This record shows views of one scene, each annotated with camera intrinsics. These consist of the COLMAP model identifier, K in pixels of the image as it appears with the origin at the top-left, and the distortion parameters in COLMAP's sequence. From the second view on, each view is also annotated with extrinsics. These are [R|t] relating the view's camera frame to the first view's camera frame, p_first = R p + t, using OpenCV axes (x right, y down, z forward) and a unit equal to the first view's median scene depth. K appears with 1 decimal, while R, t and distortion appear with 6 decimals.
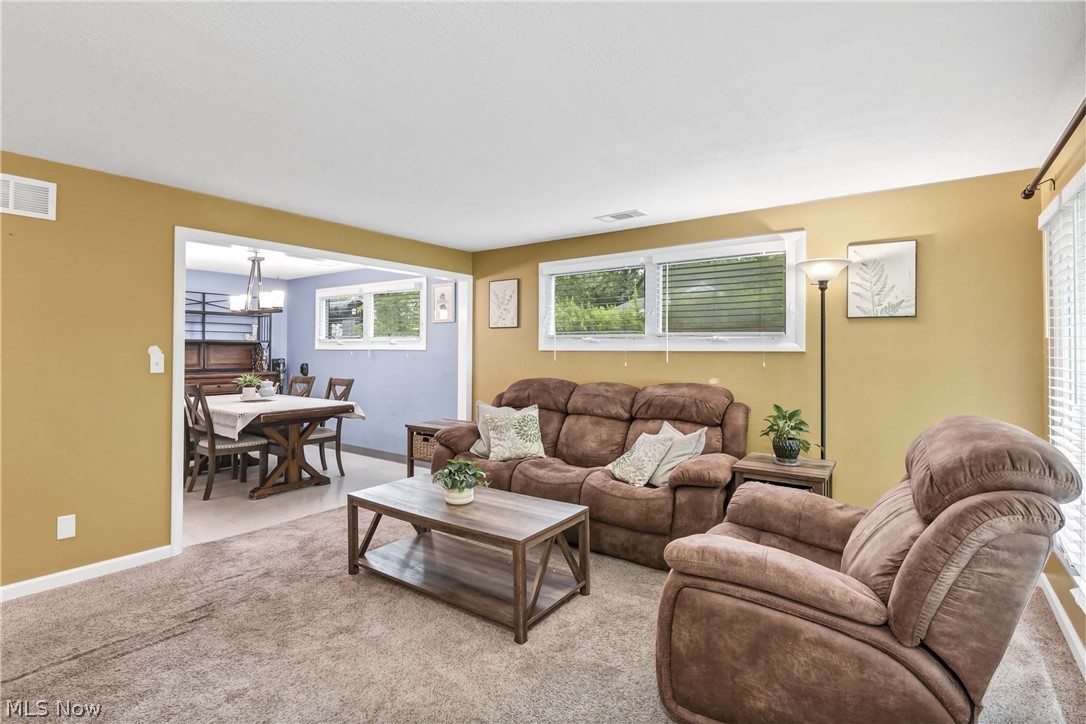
lens RADIAL K [[501.5, 0, 546.2], [0, 501.5, 359.5], [0, 0, 1]] dist [0.000277, -0.010197]
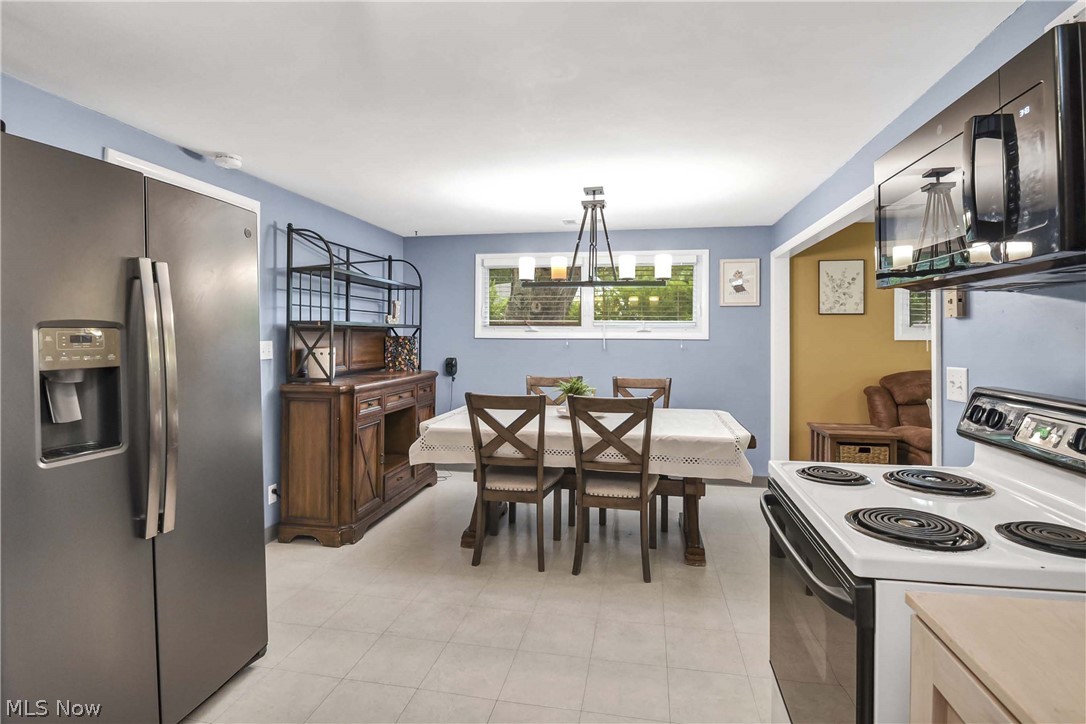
lens RADIAL K [[498.4, 0, 522.9], [0, 498.4, 360.1], [0, 0, 1]] dist [-0.001280, -0.008682]
pose [[0.911804, -0.017378, 0.410258, -0.745602], [0.007534, 0.999644, 0.025600, -0.007836], [-0.410557, -0.020252, 0.911610, 0.343689]]
